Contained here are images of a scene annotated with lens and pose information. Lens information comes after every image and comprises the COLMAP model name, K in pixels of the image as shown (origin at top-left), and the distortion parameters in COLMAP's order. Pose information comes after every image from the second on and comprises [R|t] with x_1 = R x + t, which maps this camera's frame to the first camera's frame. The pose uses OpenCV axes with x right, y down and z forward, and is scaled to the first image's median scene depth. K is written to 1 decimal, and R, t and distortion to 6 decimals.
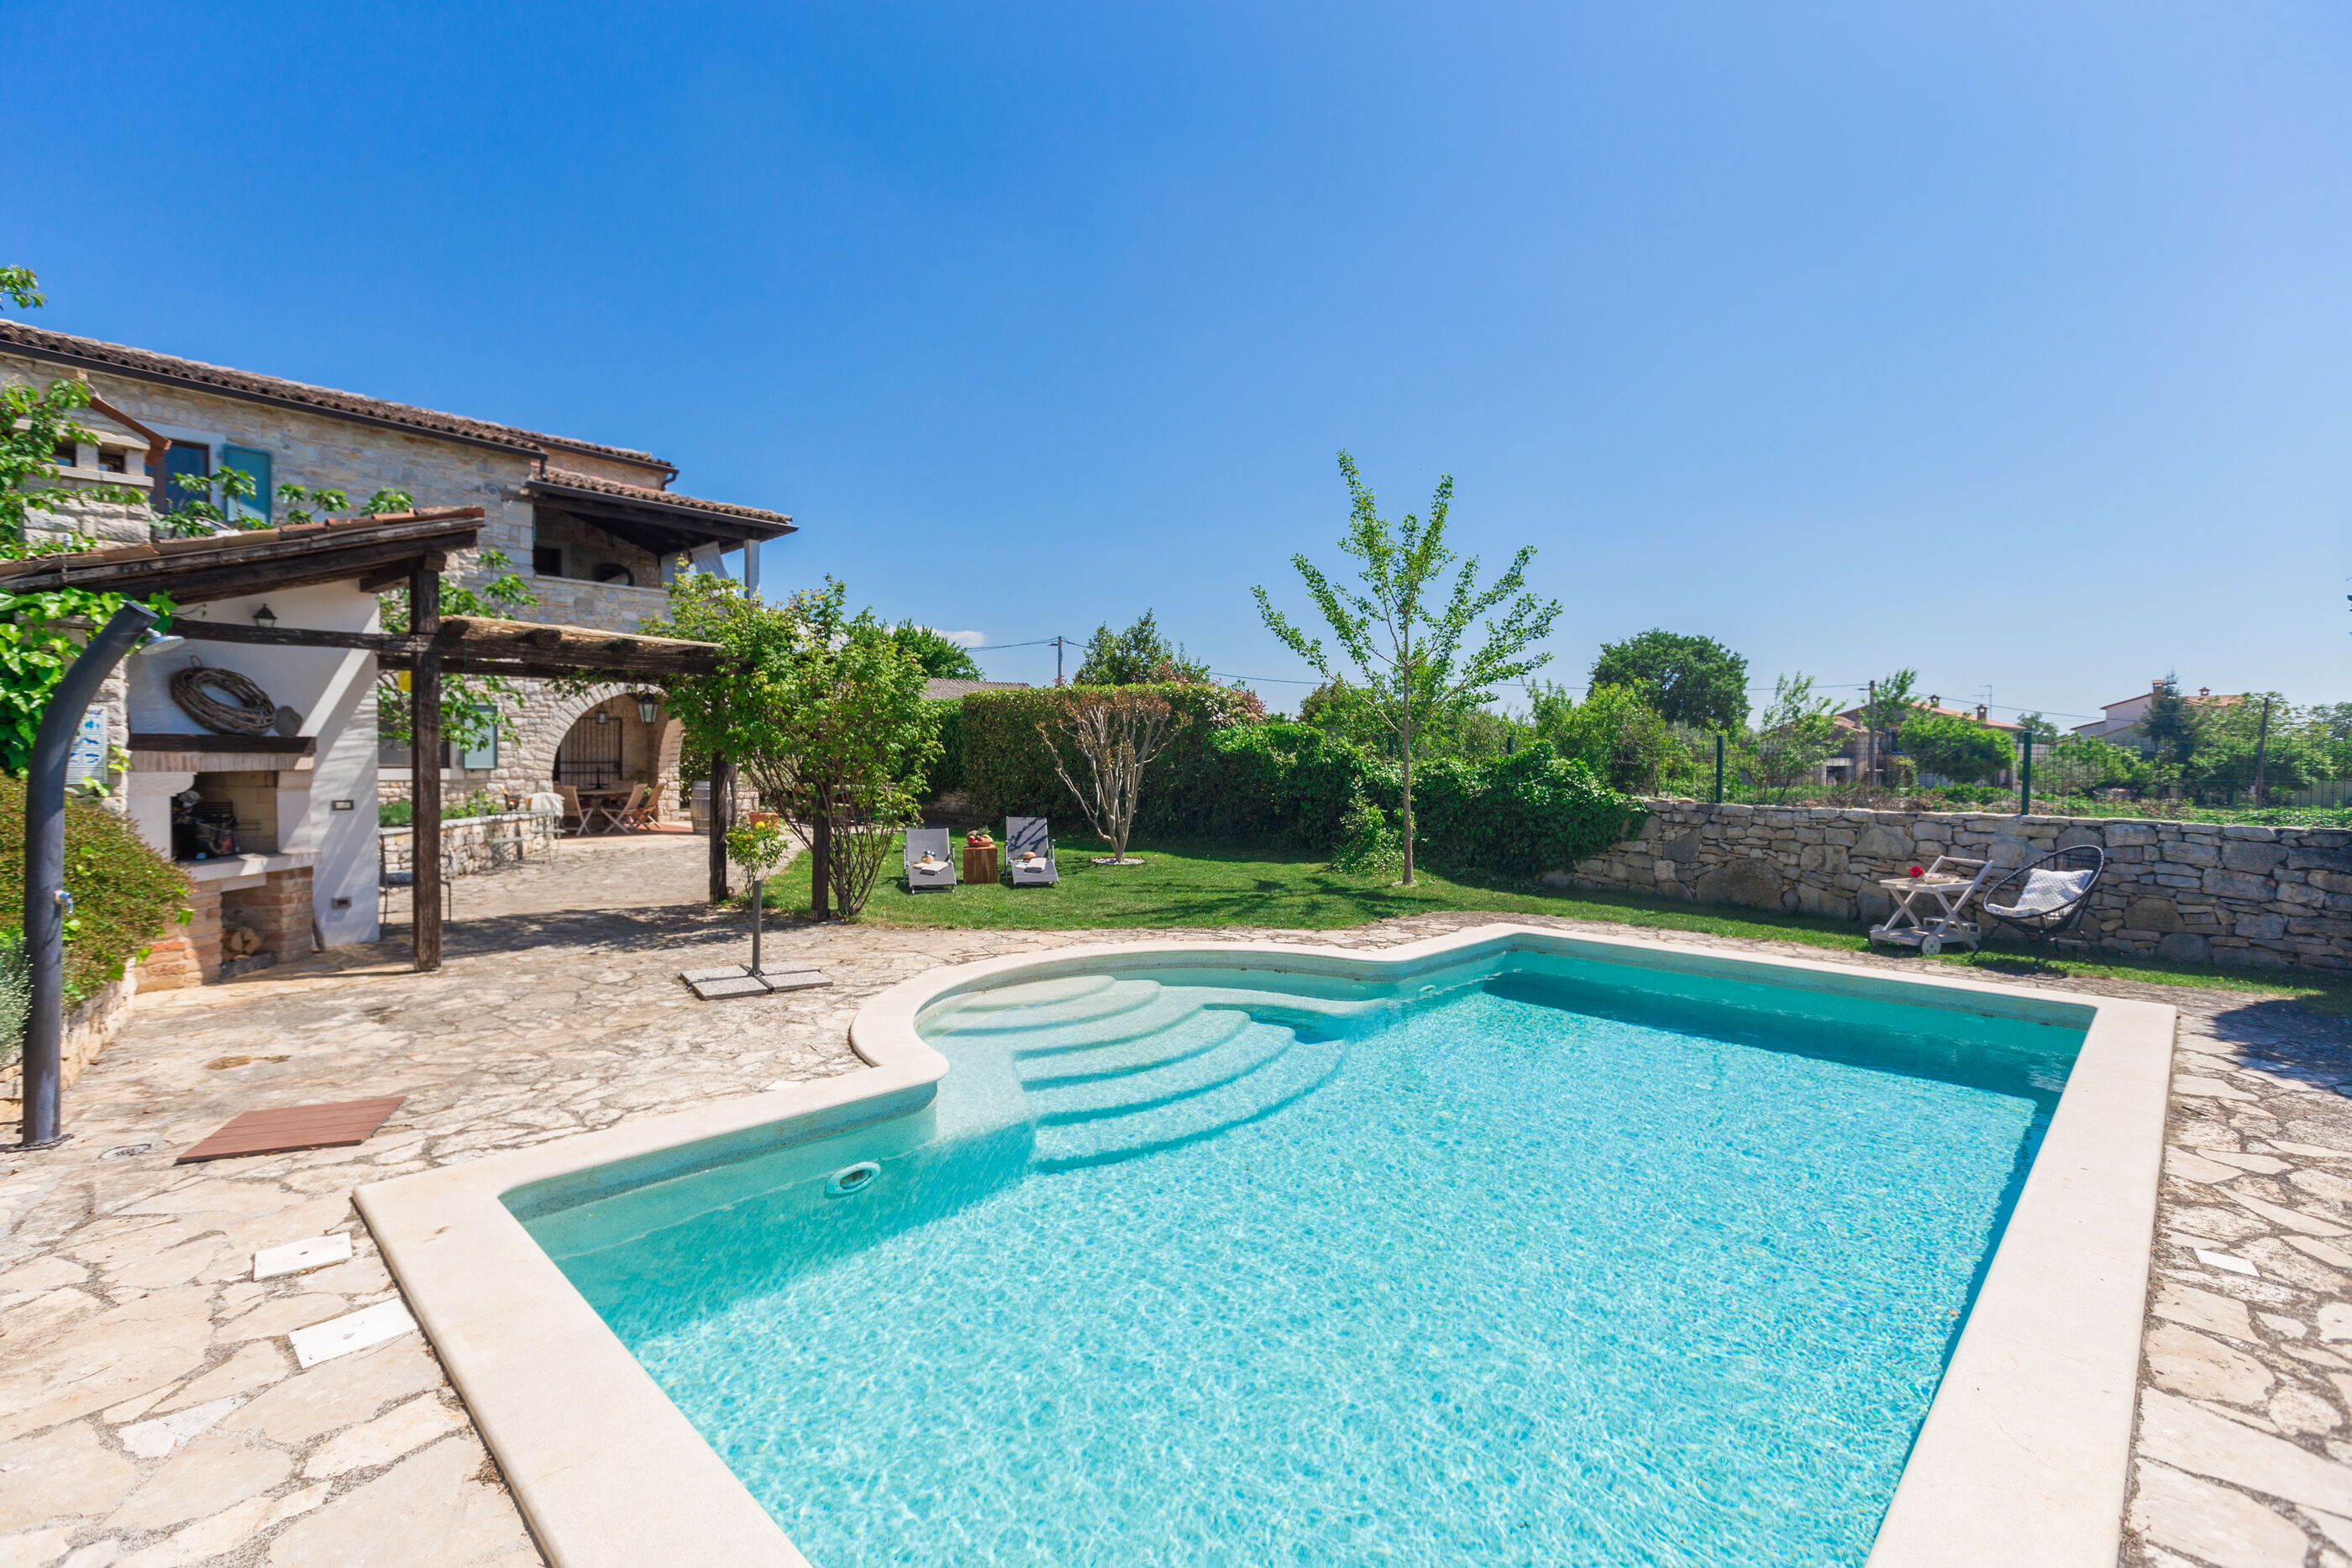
lens RADIAL K [[1049.2, 0, 1166.3], [0, 1049.2, 771.0], [0, 0, 1]] dist [-0.000677, -0.000003]
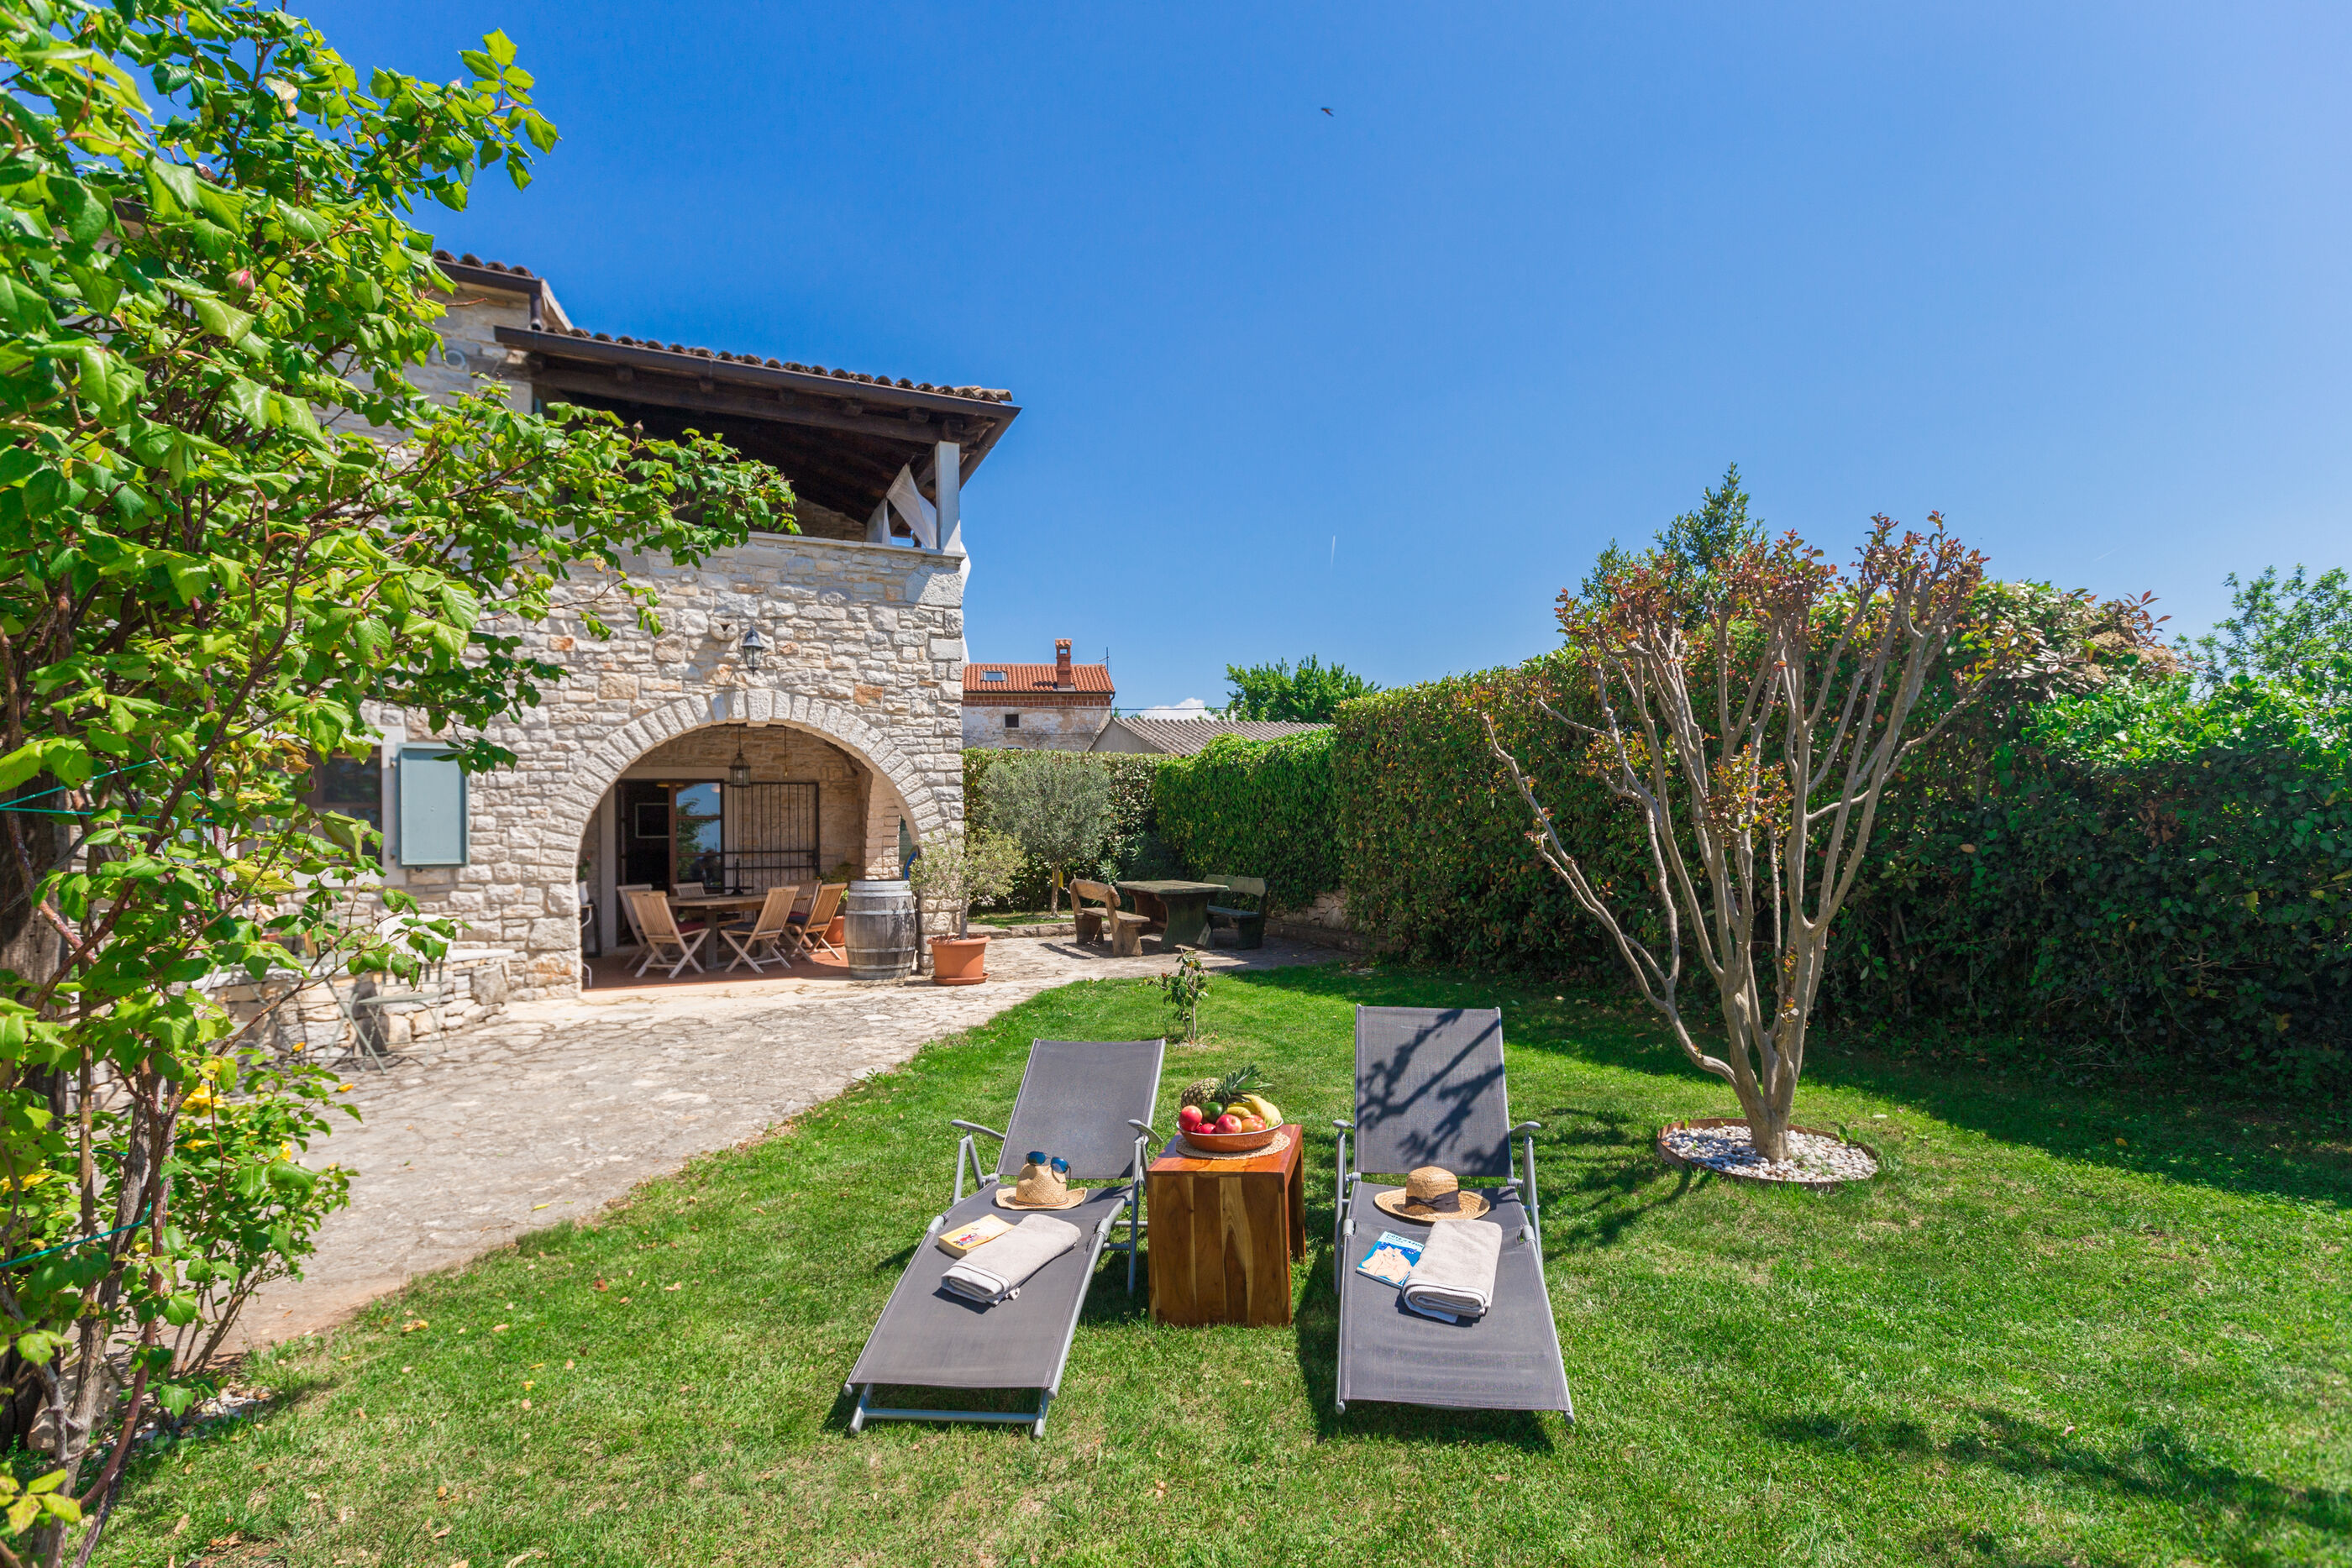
lens RADIAL K [[1116.7, 0, 1224.9], [0, 1116.7, 820.1], [0, 0, 1]] dist [0.000088, 0.000175]
pose [[0.935184, -0.031884, -0.352724, -0.075754], [0.020387, 0.999134, -0.036261, 0.004257], [0.353575, 0.026720, 0.935025, 0.703113]]
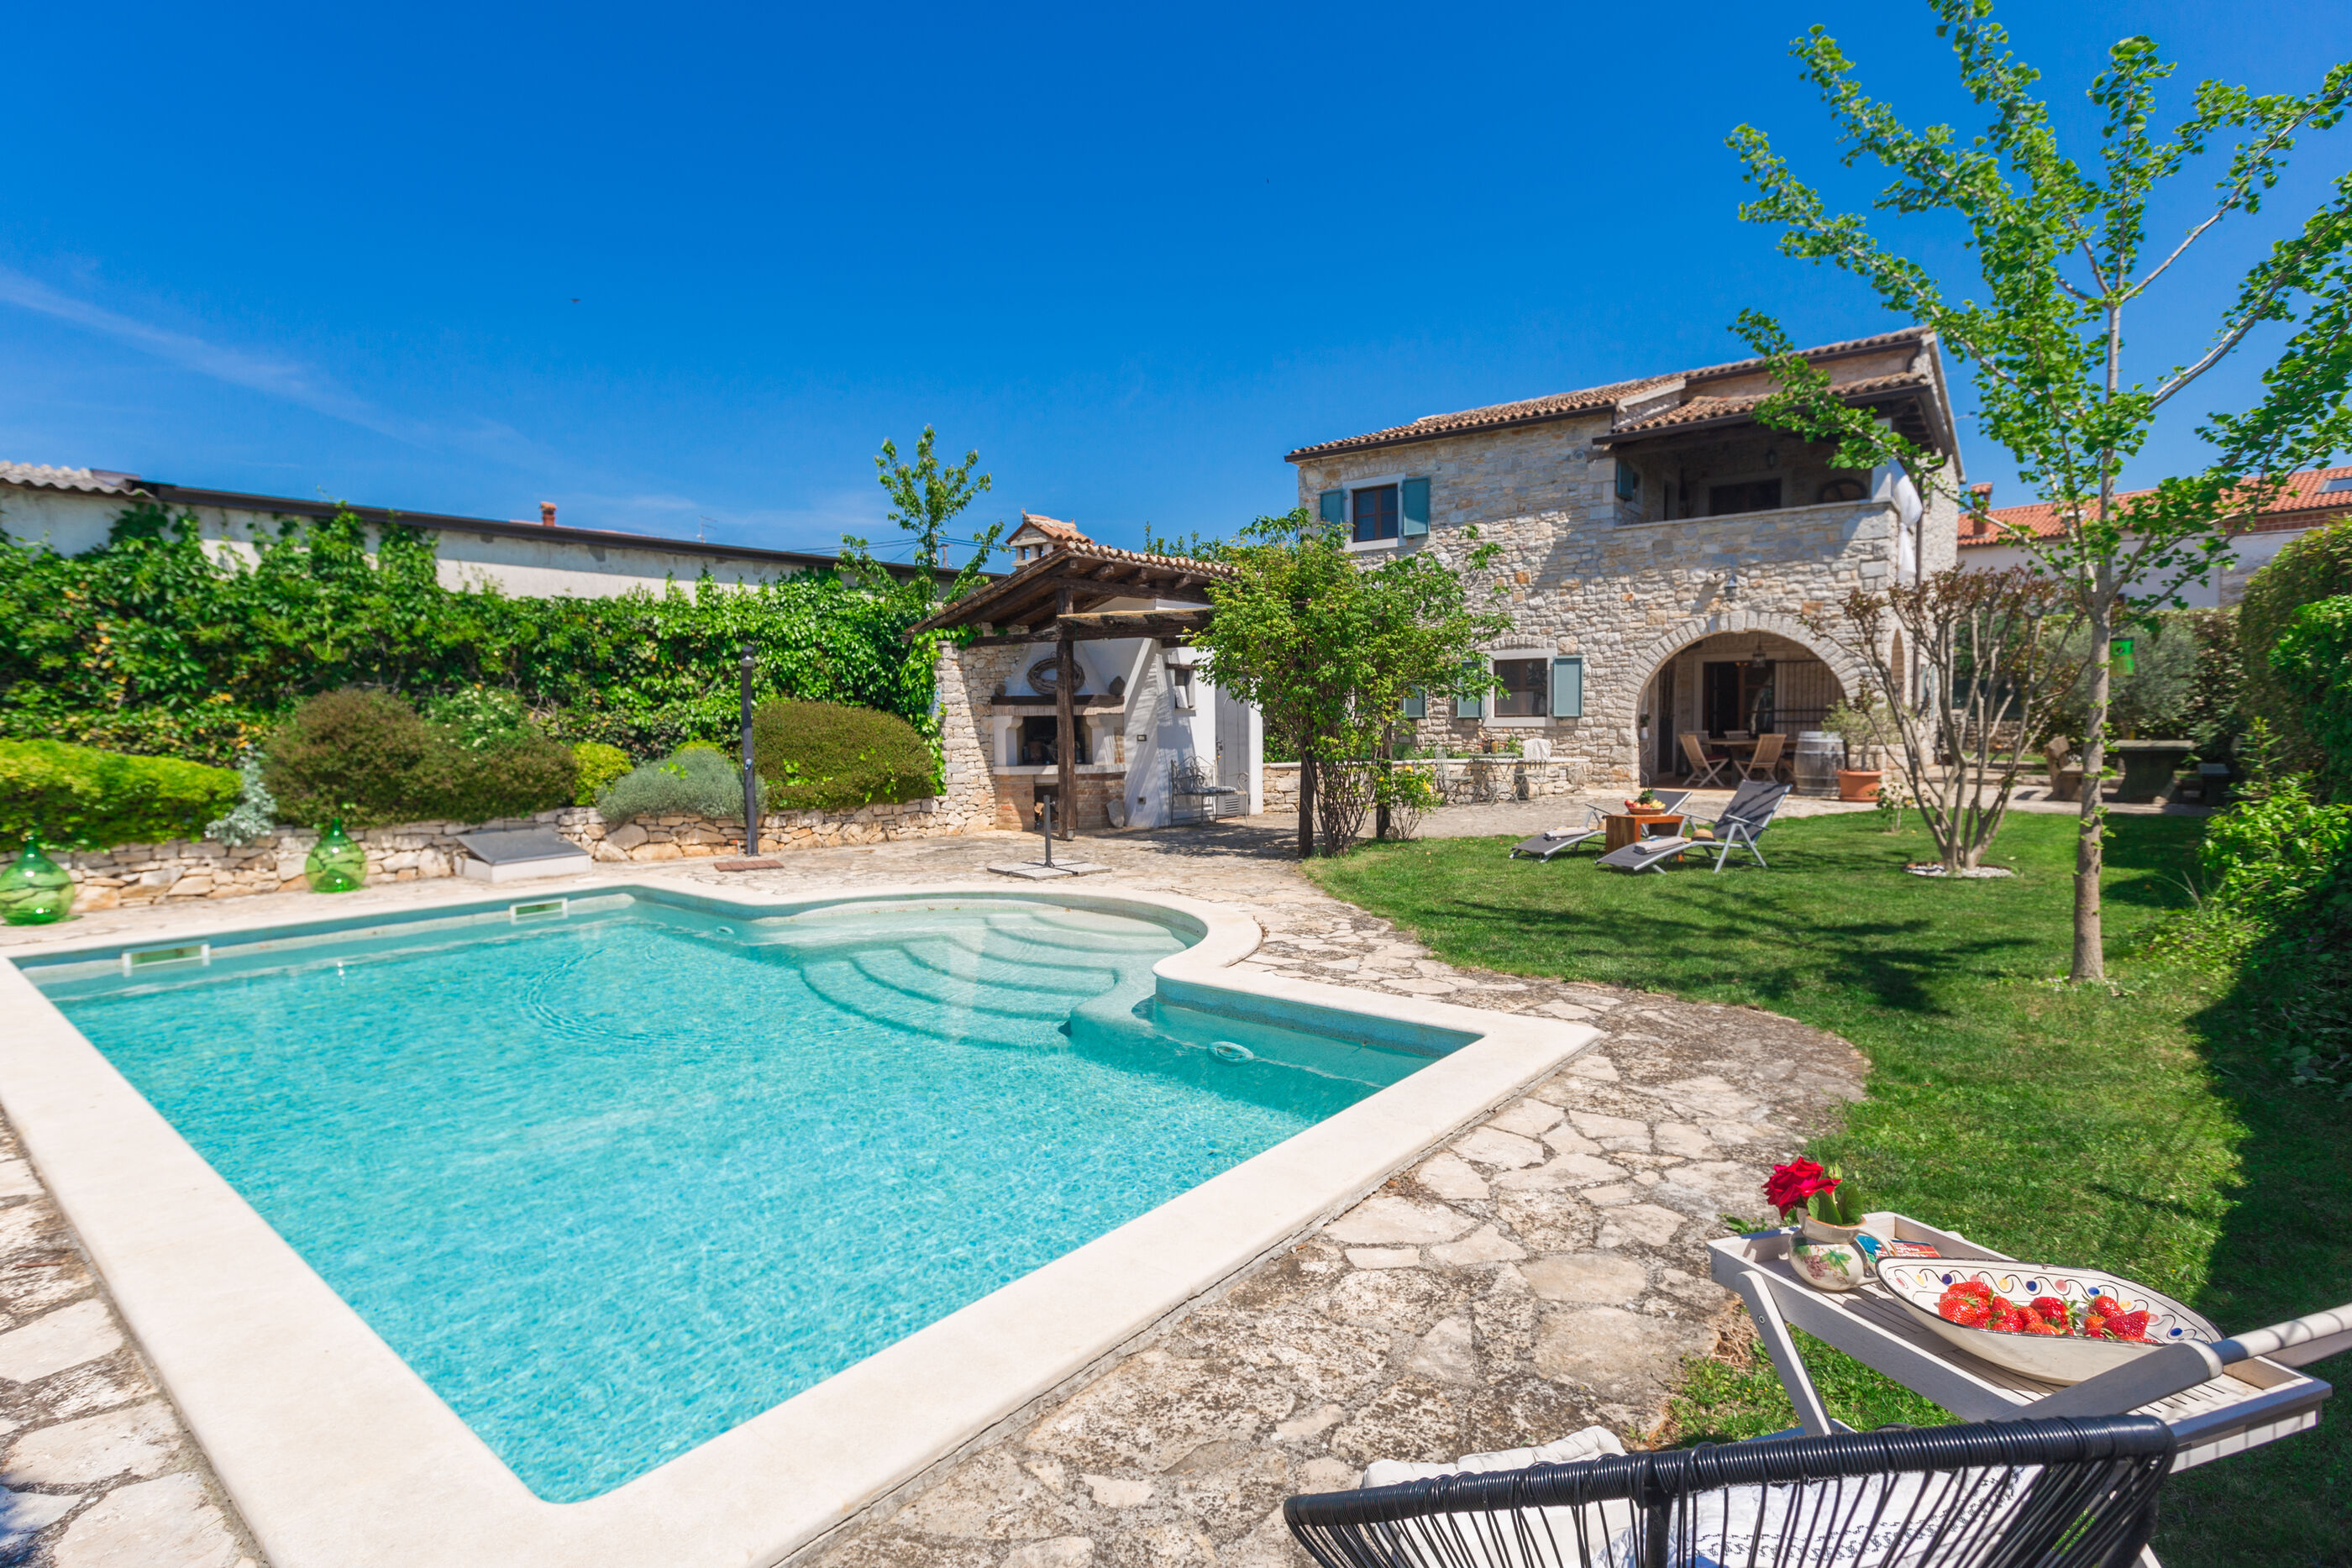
lens RADIAL K [[1138.8, 0, 1141.0], [0, 1138.8, 777.2], [0, 0, 1]] dist [-0.000496, -0.000097]
pose [[0.080647, 0.046434, -0.995661, 0.571304], [-0.002201, 0.998920, 0.046408, 0.007422], [0.996740, -0.001551, 0.080662, 0.540860]]
